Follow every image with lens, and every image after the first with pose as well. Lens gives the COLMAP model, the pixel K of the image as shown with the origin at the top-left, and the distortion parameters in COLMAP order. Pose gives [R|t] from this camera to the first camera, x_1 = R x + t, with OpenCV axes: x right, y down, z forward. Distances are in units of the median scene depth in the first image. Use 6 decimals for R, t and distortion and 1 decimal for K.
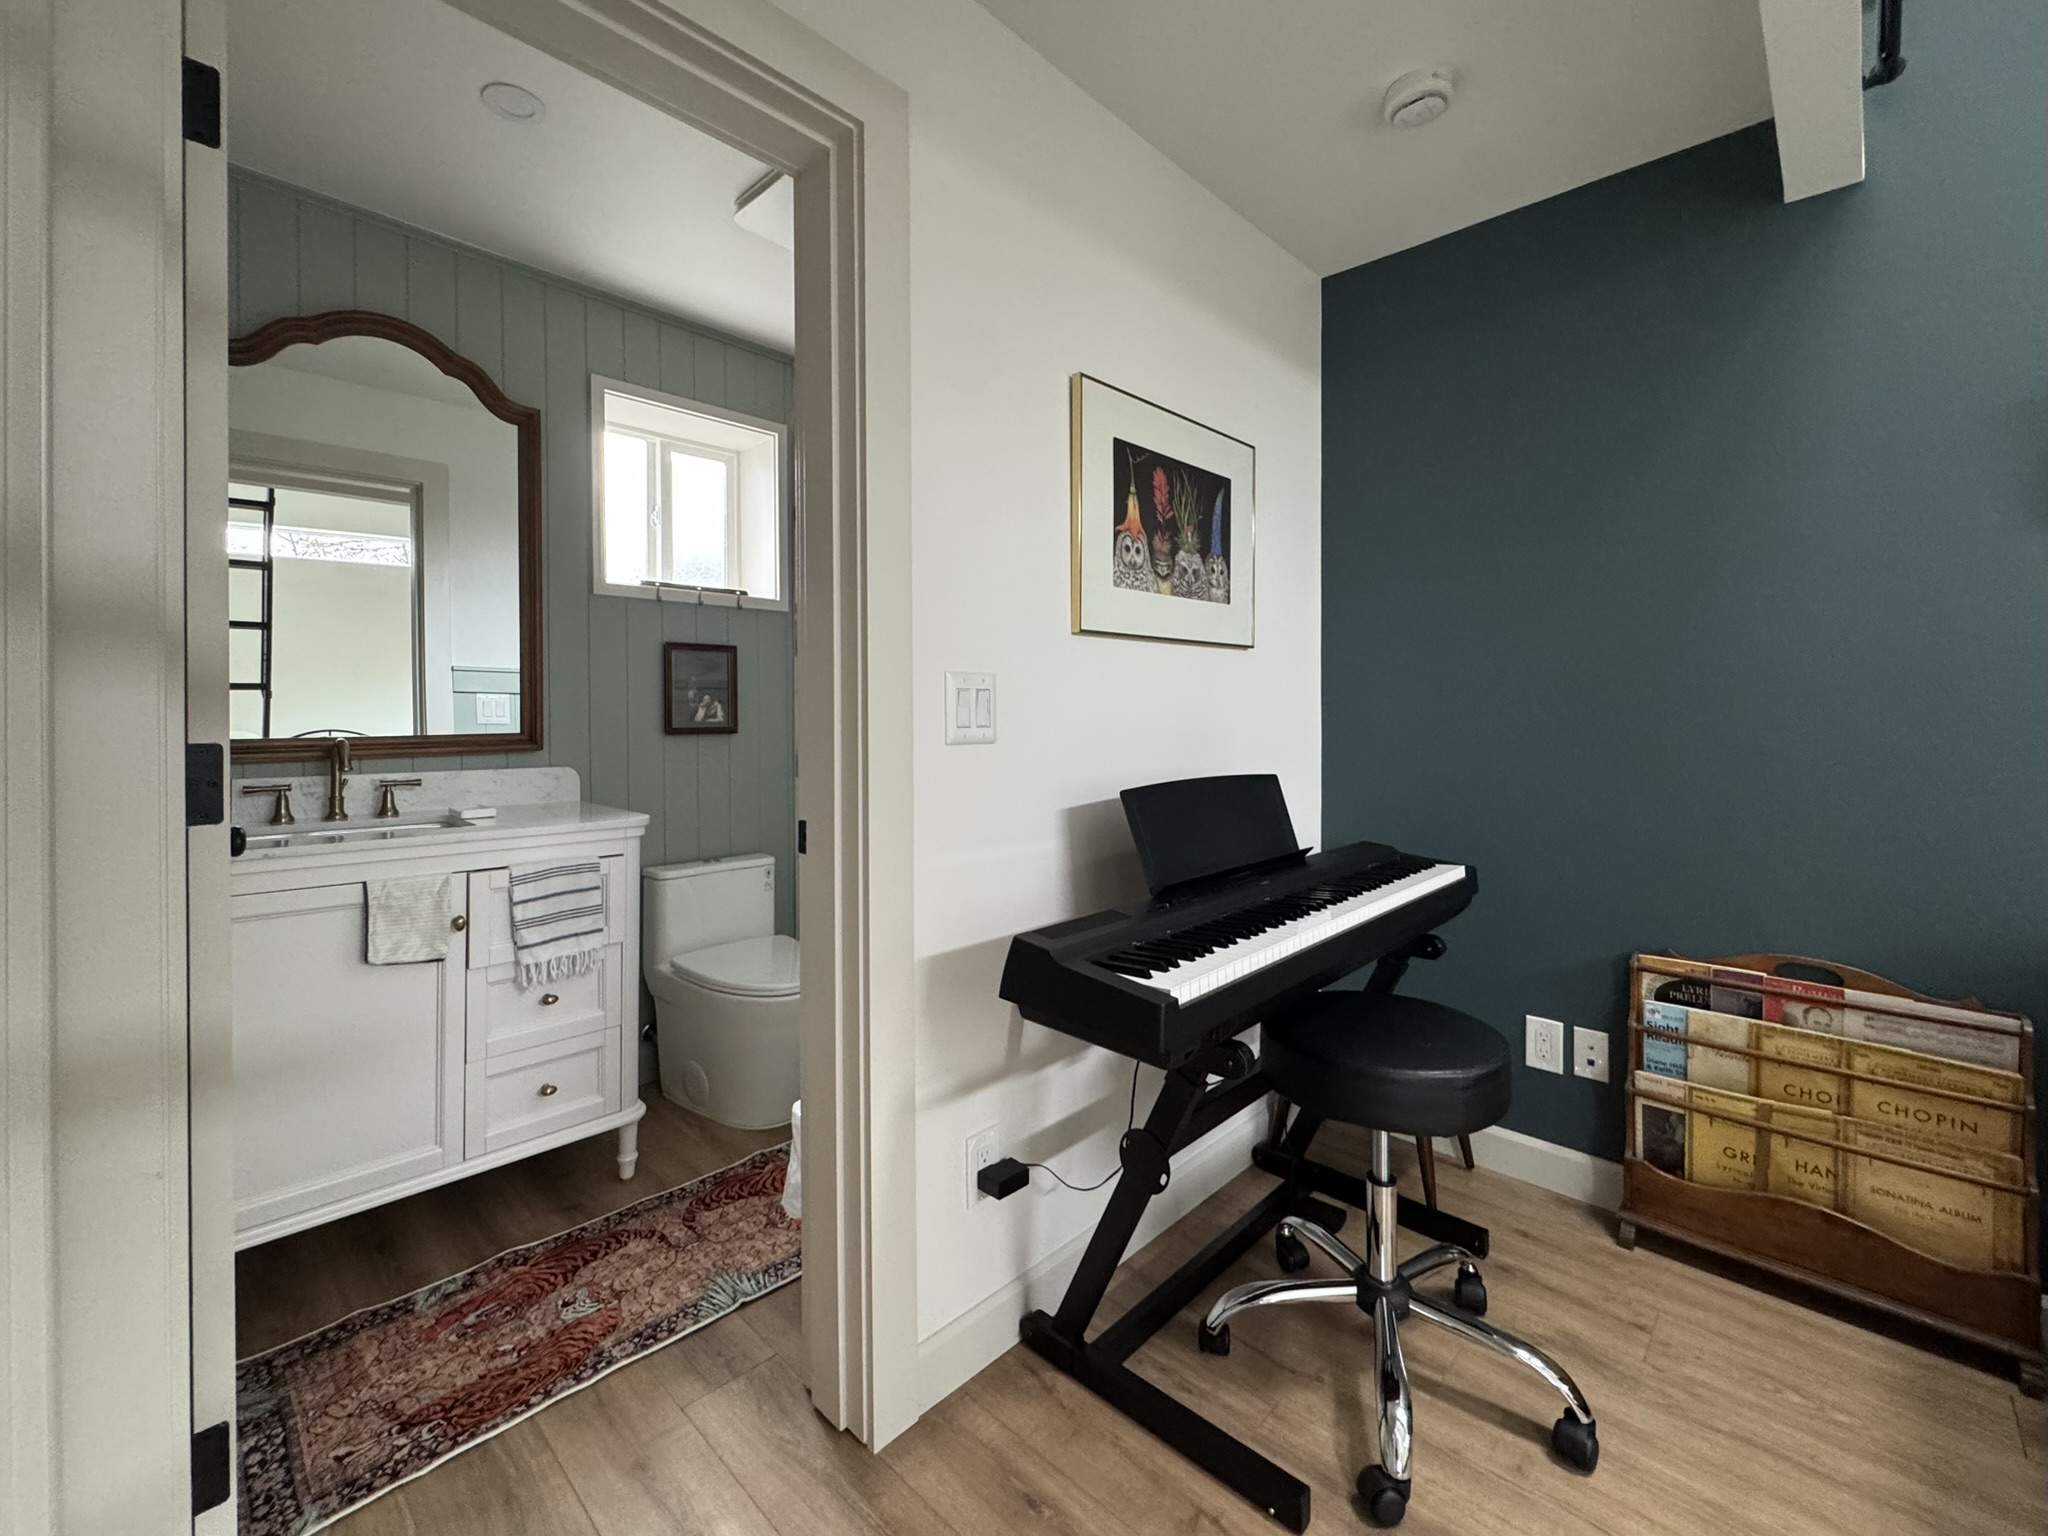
lens RADIAL K [[865.9, 0, 1019.9], [0, 865.9, 721.8], [0, 0, 1]] dist [0.001774, 0.000243]
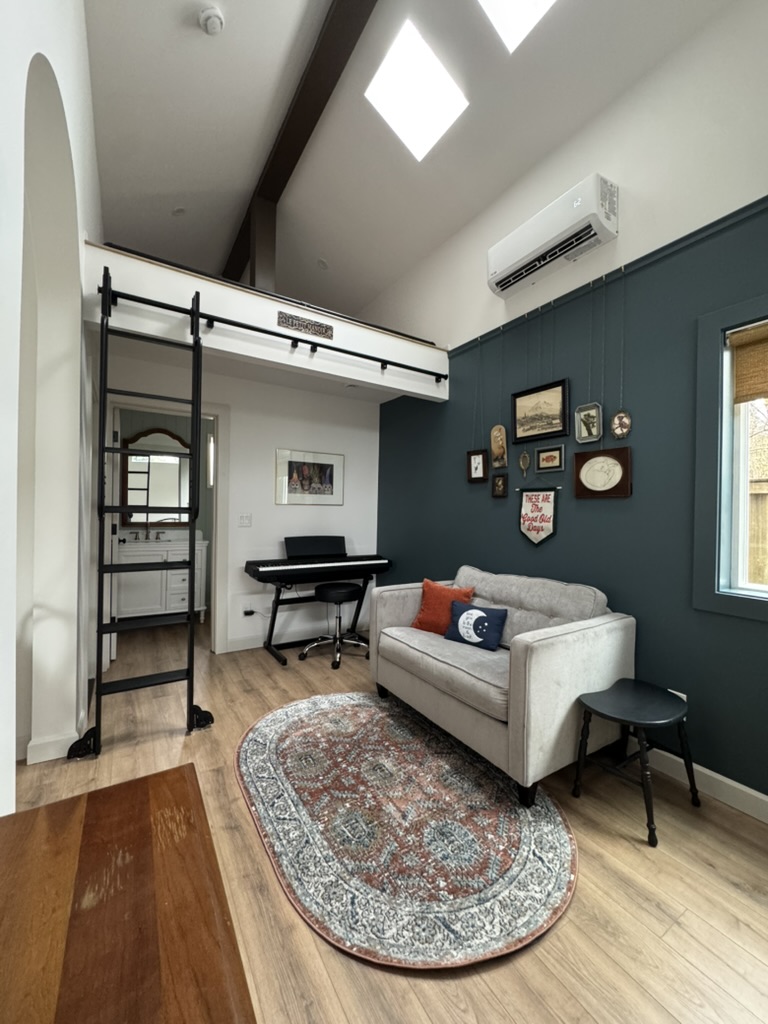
lens RADIAL K [[409.6, 0, 385.9], [0, 409.6, 512.4], [0, 0, 1]] dist [-0.001238, -0.000828]
pose [[0.973048, 0.018358, -0.229871, 1.017193], [-0.019852, 0.999794, -0.004190, -0.053439], [0.229747, 0.008640, 0.973212, -0.901744]]
